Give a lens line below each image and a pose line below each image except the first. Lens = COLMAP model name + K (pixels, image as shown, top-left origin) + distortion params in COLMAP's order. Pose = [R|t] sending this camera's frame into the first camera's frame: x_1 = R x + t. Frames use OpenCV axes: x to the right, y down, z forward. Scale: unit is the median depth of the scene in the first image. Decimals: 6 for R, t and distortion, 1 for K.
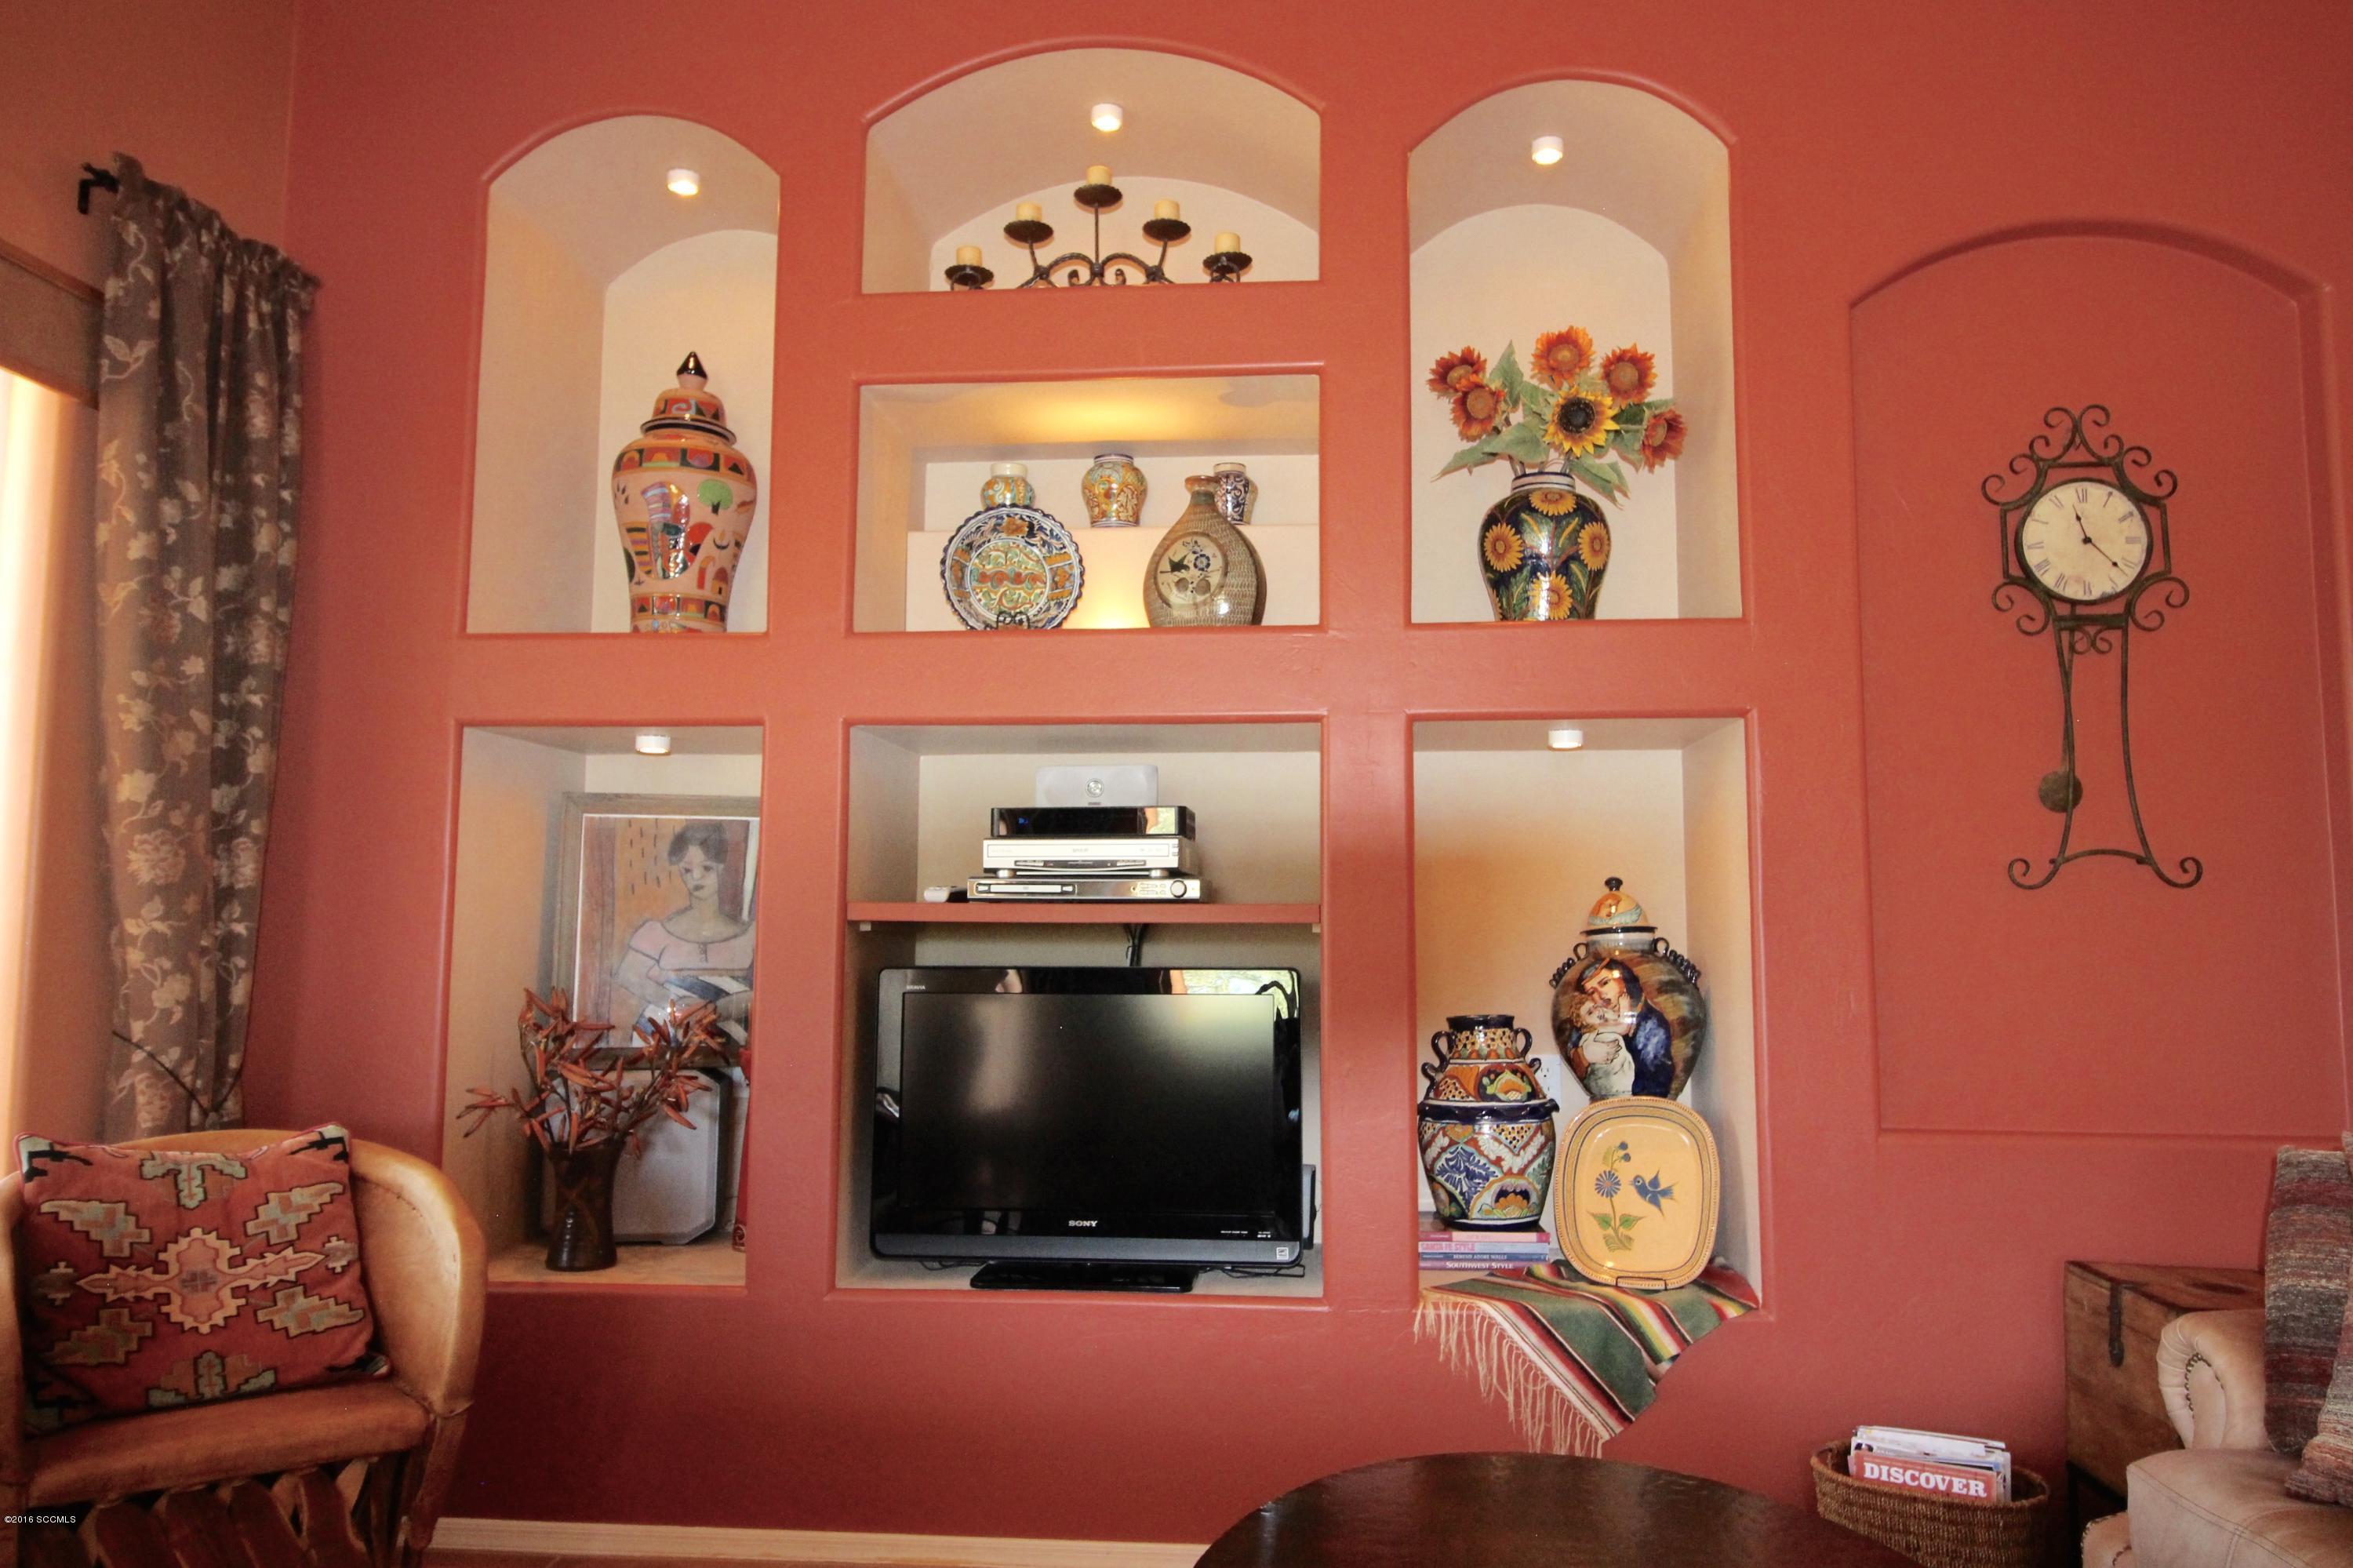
lens RADIAL K [[1655.7, 0, 1189.2], [0, 1655.7, 766.6], [0, 0, 1]] dist [0.012299, -0.013505]
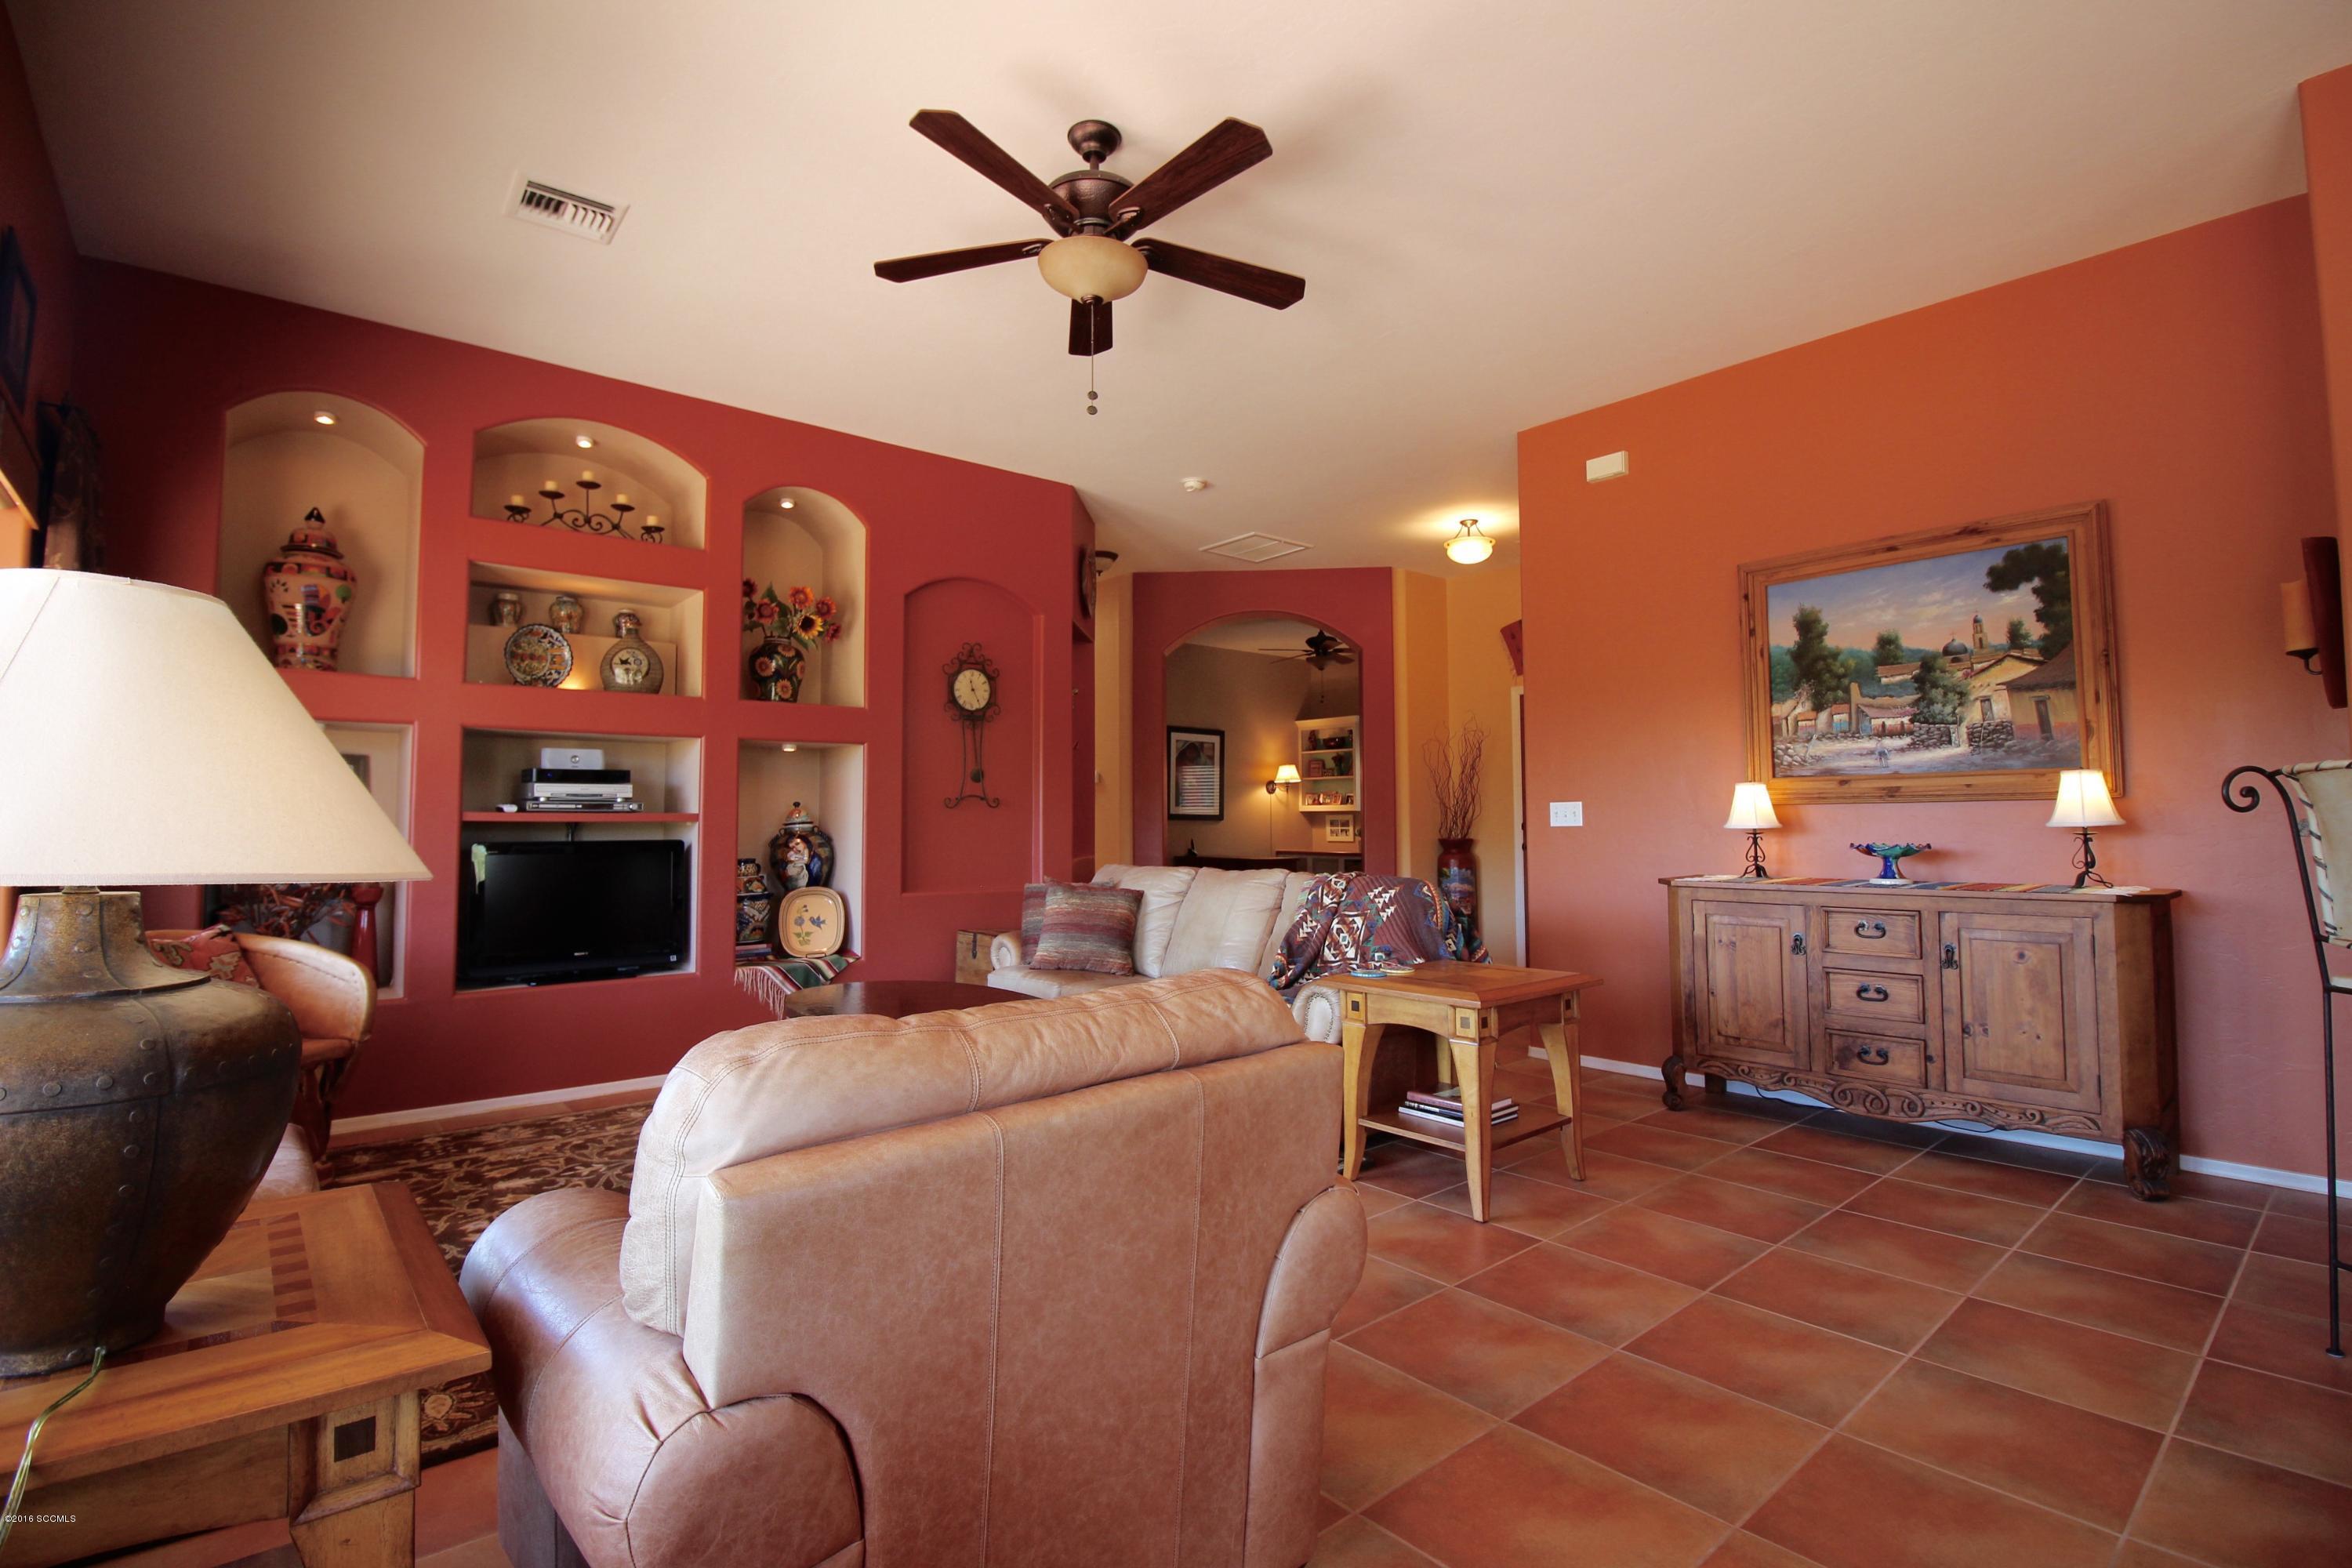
lens RADIAL K [[1089.0, 0, 1179.9], [0, 1089.0, 765.4], [0, 0, 1]] dist [-0.003483, -0.010651]
pose [[0.706291, 0.031287, 0.707230, -0.554117], [-0.065027, 0.997667, 0.020805, -0.066328], [-0.704929, -0.060683, 0.706677, -0.621975]]
